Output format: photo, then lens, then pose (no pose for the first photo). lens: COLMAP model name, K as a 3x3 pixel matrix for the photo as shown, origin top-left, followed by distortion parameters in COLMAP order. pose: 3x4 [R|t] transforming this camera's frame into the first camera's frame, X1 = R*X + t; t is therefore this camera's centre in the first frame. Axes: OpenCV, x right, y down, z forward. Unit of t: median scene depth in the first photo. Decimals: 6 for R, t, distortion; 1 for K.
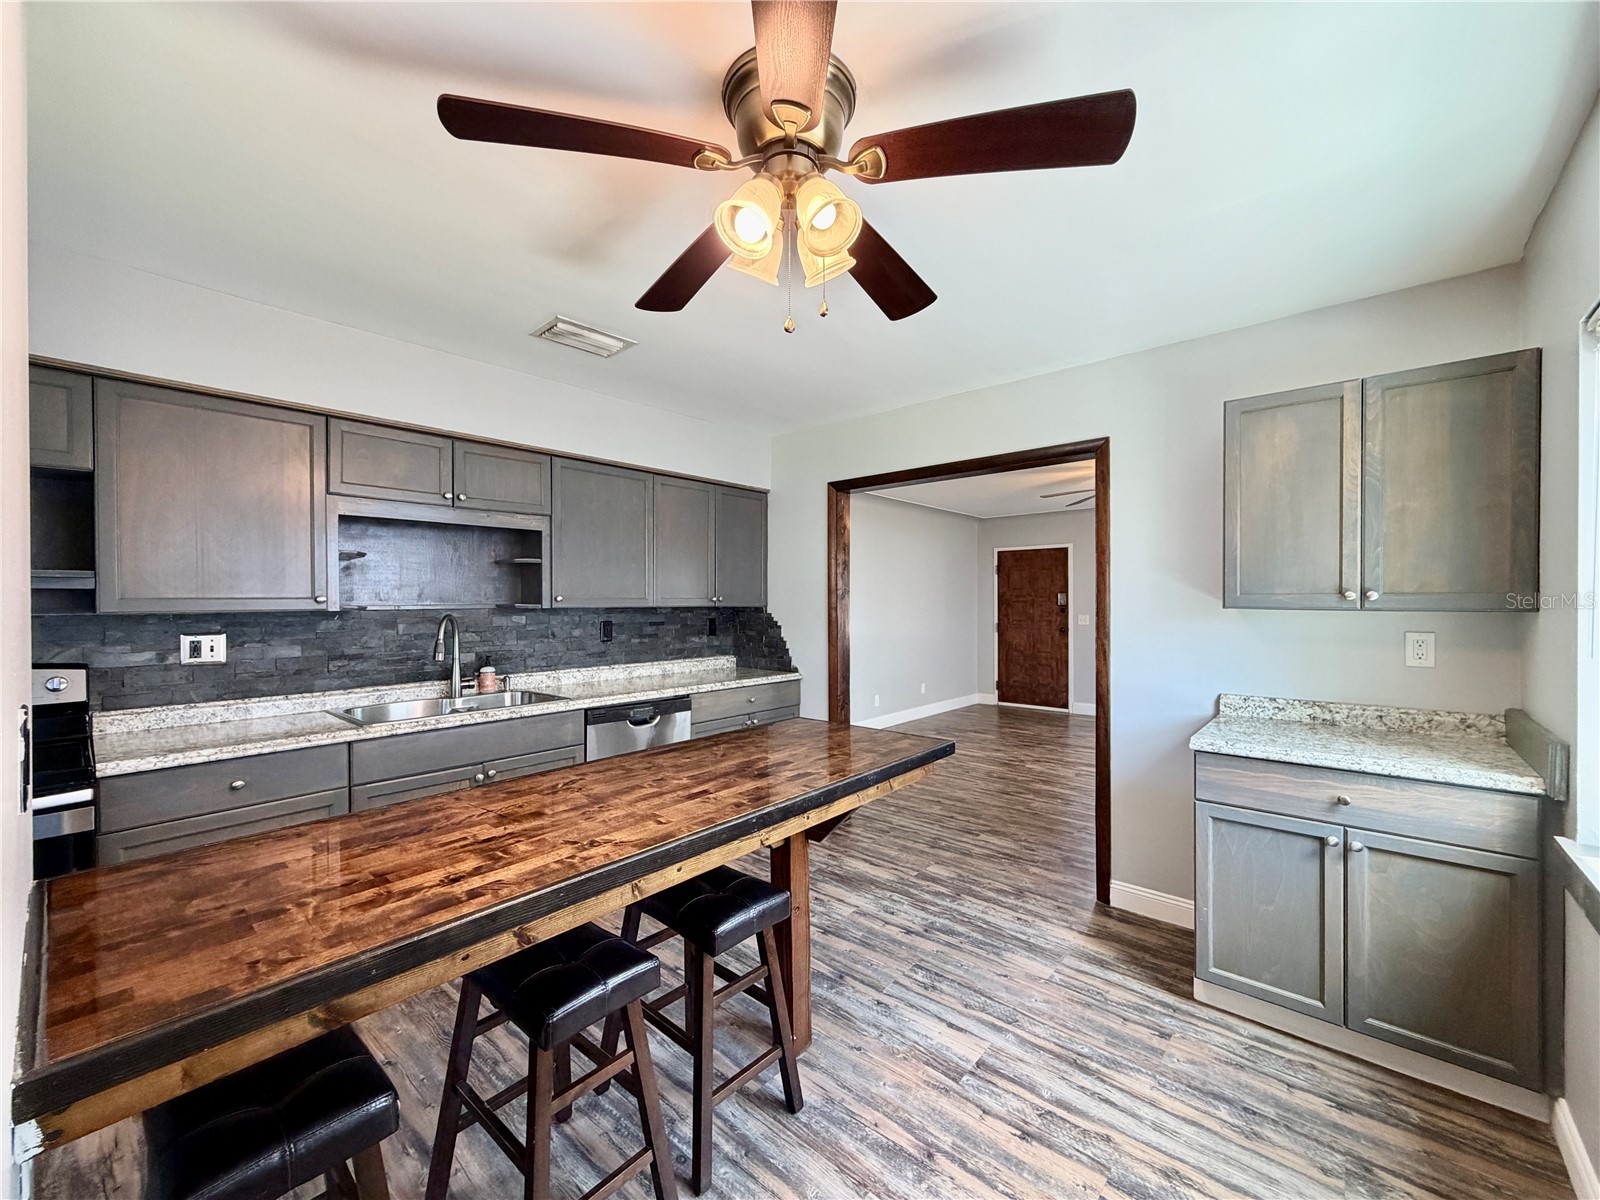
lens RADIAL K [[640.2, 0, 800.4], [0, 640.2, 603.7], [0, 0, 1]] dist [0.000263, 0.000349]
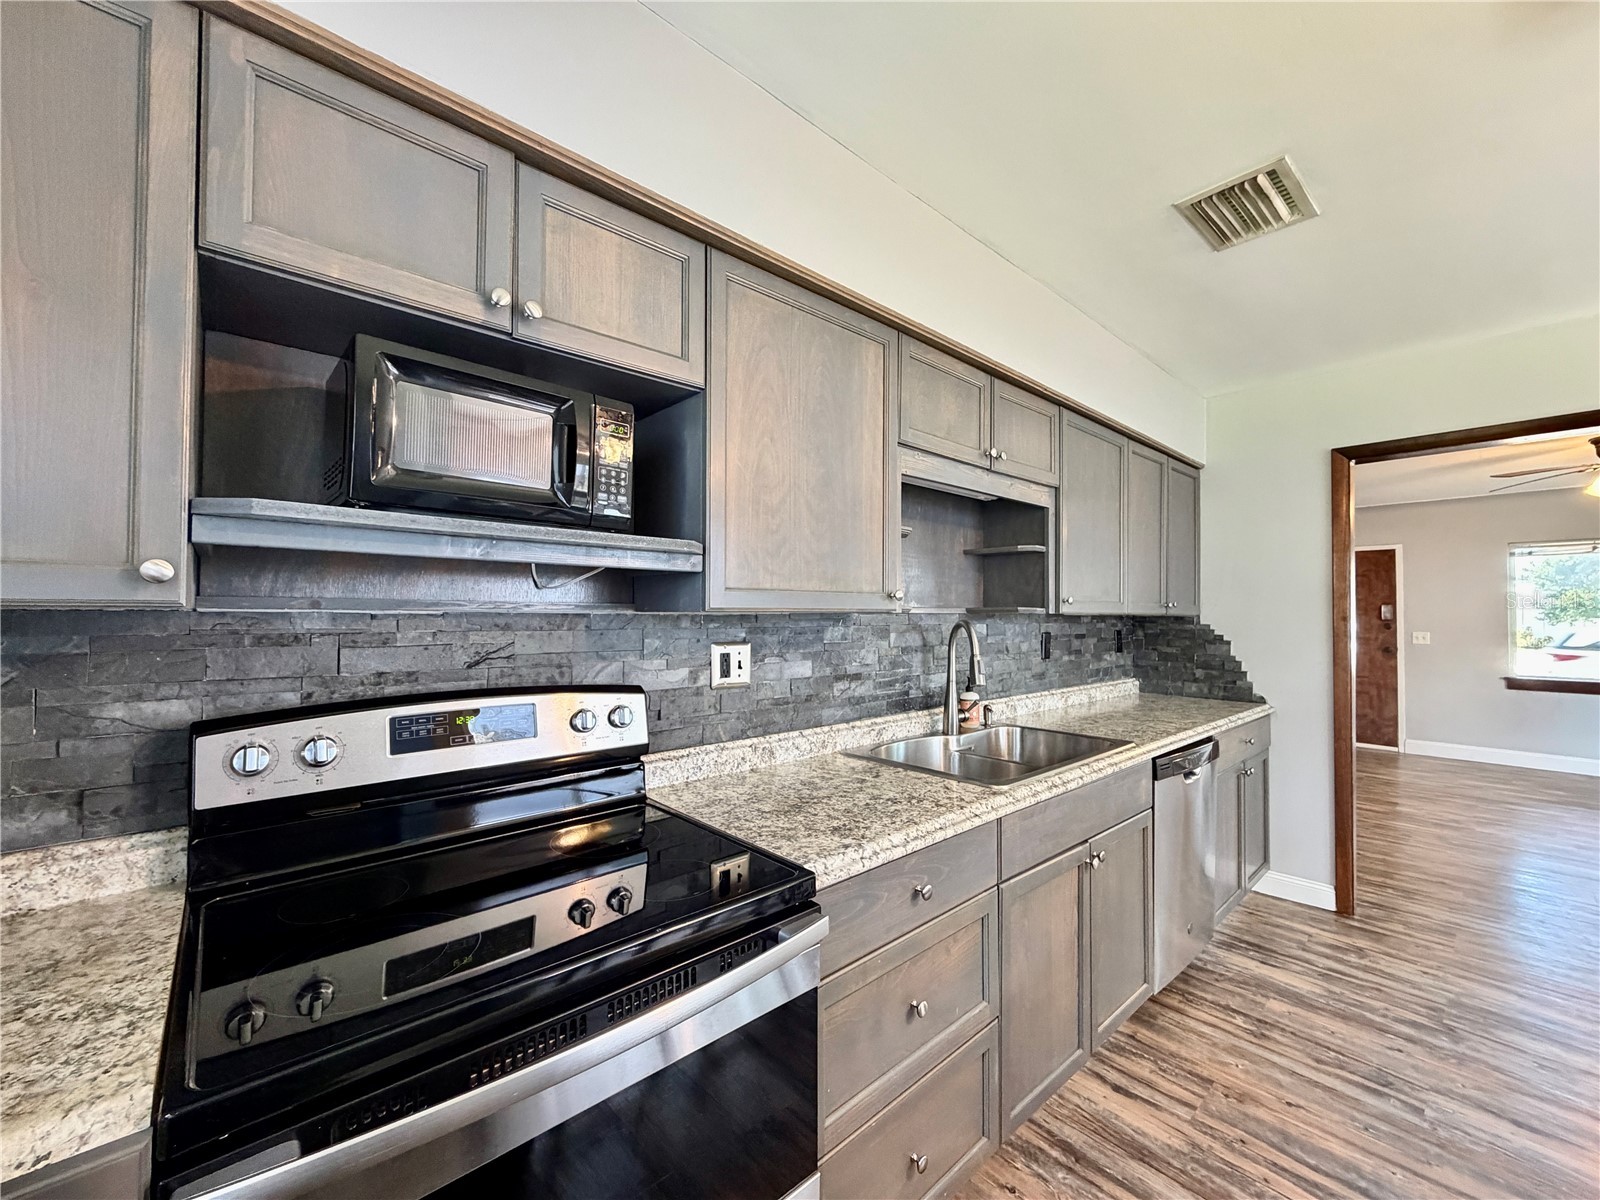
lens RADIAL K [[640.2, 0, 797.3], [0, 640.2, 603.9], [0, 0, 1]] dist [0.000263, 0.000349]
pose [[0.992553, 0.004670, -0.121726, -0.559286], [-0.007382, 0.999734, -0.021830, 0.013655], [0.121592, 0.022566, 0.992324, 0.225718]]
